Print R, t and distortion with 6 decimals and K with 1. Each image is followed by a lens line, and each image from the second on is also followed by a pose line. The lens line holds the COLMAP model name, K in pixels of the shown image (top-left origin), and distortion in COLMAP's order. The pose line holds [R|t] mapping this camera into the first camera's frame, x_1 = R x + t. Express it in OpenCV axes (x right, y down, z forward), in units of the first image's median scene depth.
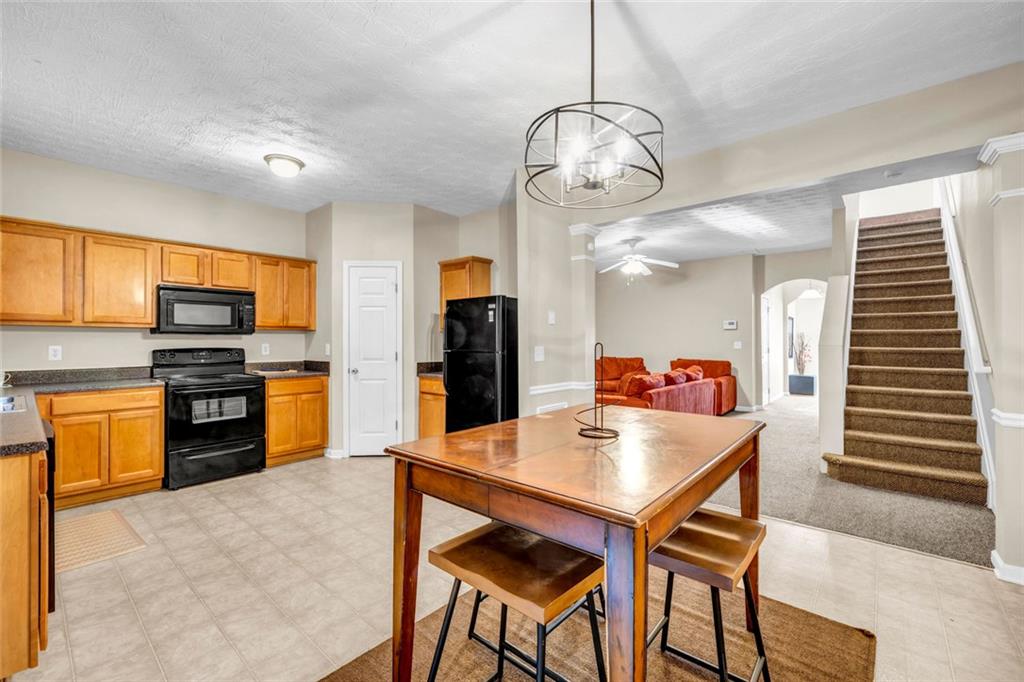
lens RADIAL K [[451.1, 0, 498.2], [0, 451.1, 338.9], [0, 0, 1]] dist [0.000139, 0.000061]
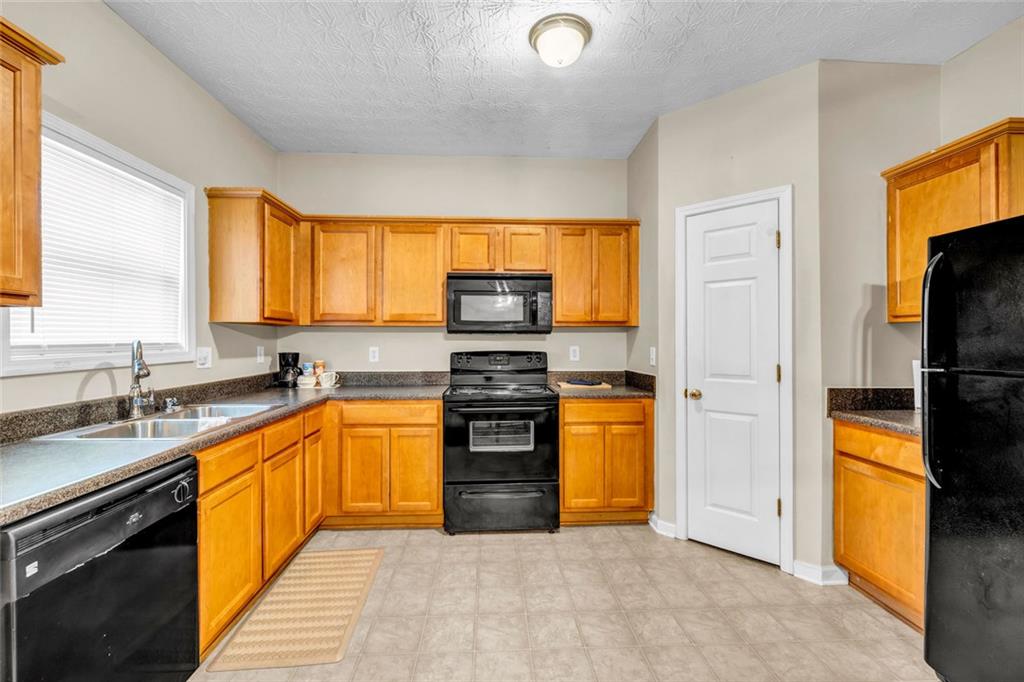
lens RADIAL K [[451.1, 0, 498.2], [0, 451.1, 338.9], [0, 0, 1]] dist [0.000139, 0.000061]
pose [[0.716348, -0.002900, -0.697737, -0.103061], [0.001158, 0.999995, -0.002968, 0.001212], [0.697742, 0.001318, 0.716348, 0.438198]]
